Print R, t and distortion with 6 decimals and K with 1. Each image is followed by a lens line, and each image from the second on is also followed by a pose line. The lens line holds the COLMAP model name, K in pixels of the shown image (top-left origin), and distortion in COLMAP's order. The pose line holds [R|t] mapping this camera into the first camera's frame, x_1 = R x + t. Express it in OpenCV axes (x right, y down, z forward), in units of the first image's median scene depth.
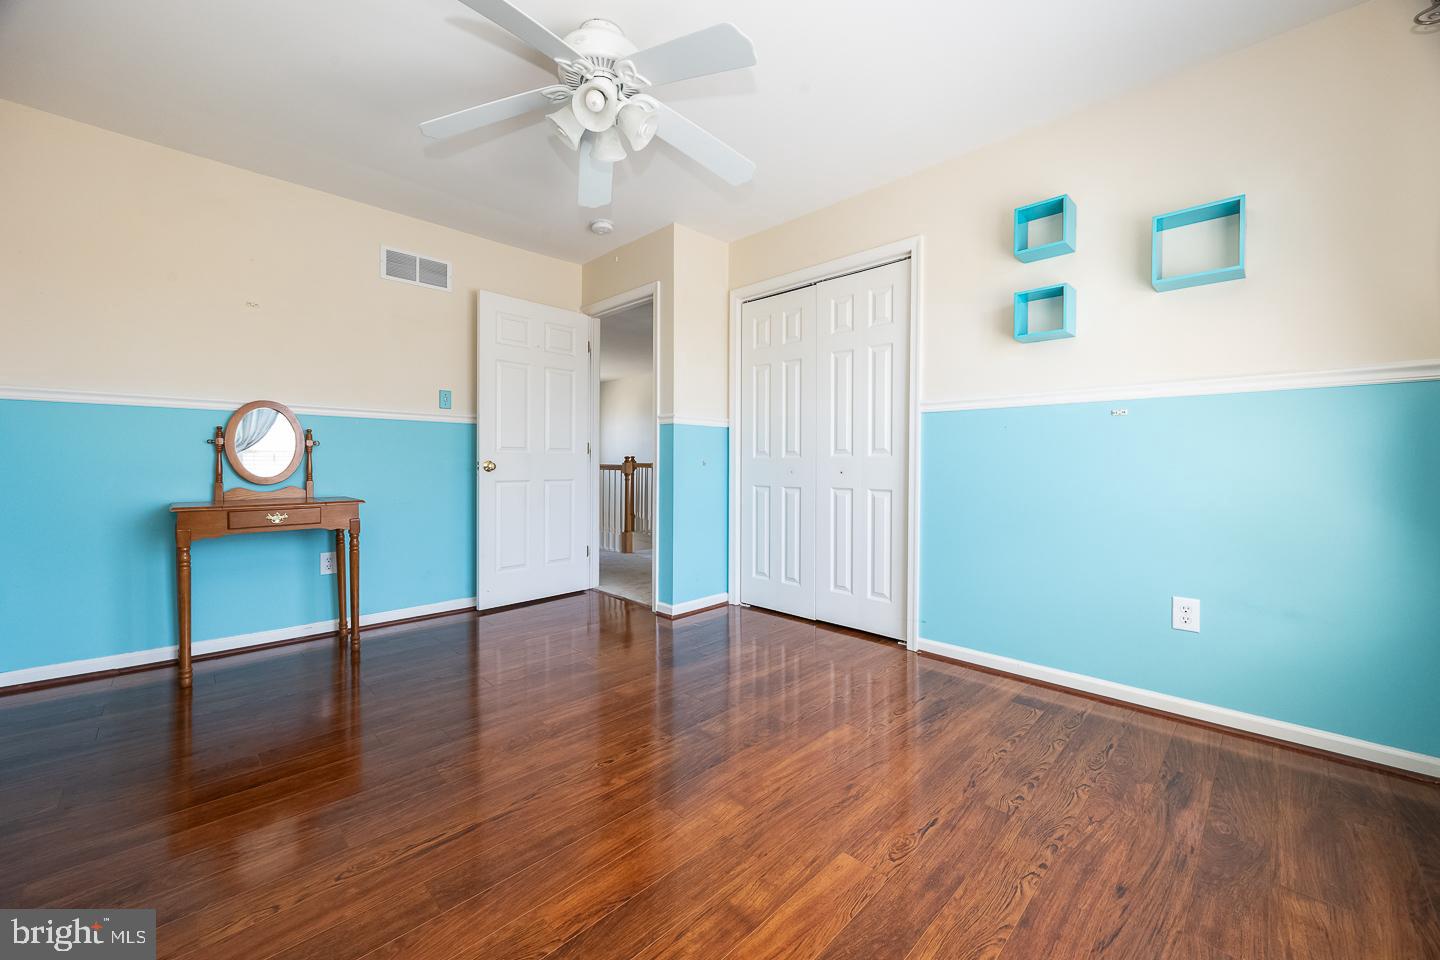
lens RADIAL K [[558.7, 0, 725.5], [0, 558.7, 467.3], [0, 0, 1]] dist [-0.005416, -0.000056]
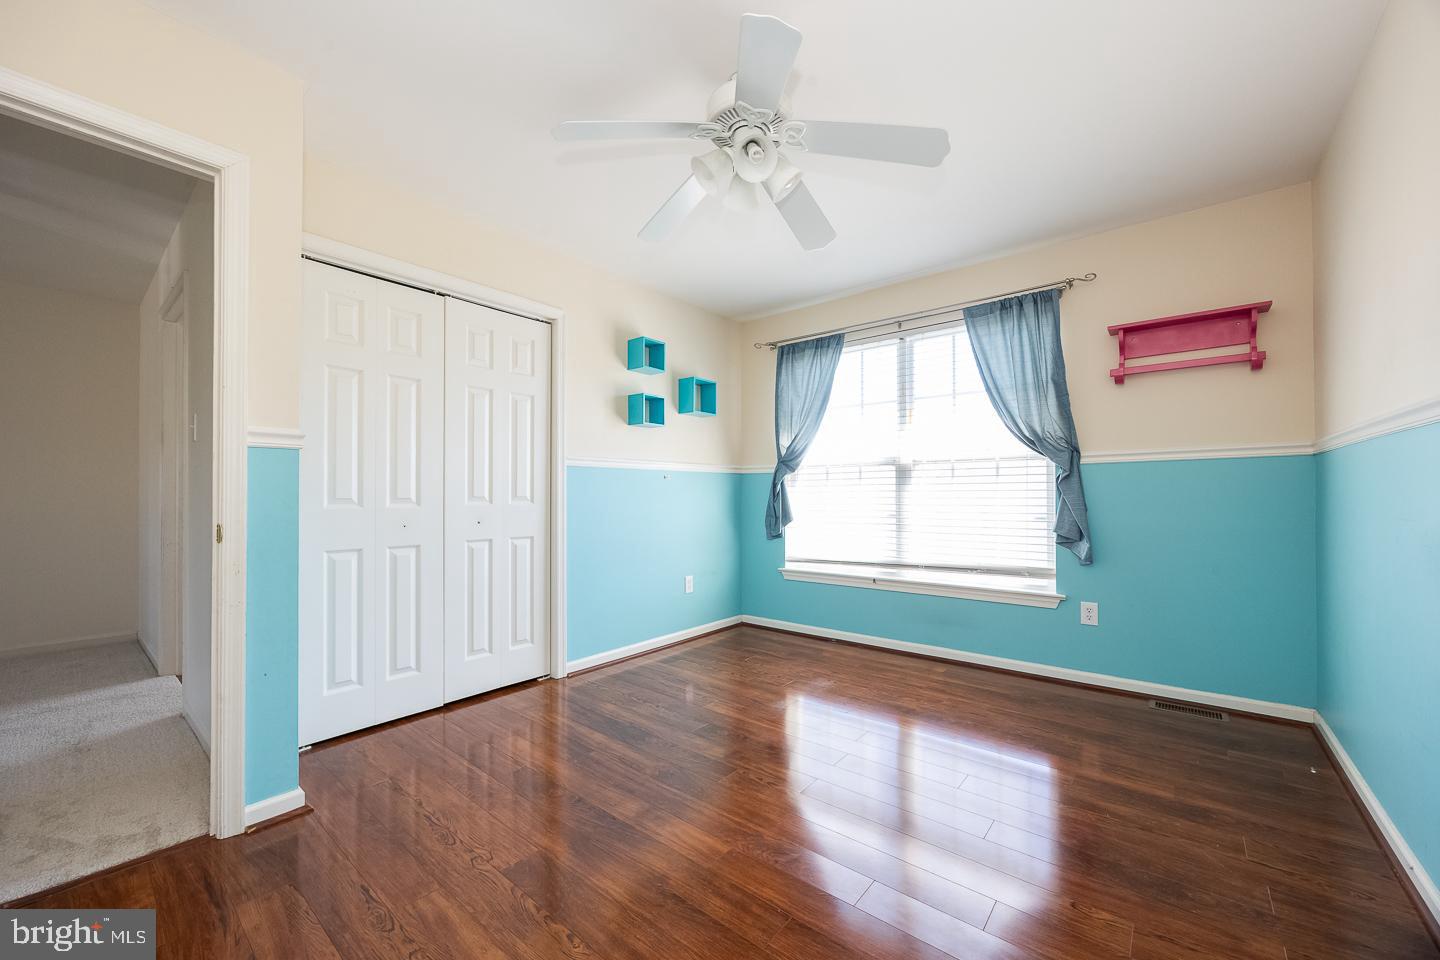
lens RADIAL K [[558.7, 0, 724.3], [0, 558.7, 488.5], [0, 0, 1]] dist [-0.005416, -0.000056]
pose [[-0.110018, 0.011124, 0.993867, -0.842860], [0.012758, 0.999871, -0.009779, -0.036491], [-0.993848, 0.011604, -0.110146, 0.819316]]
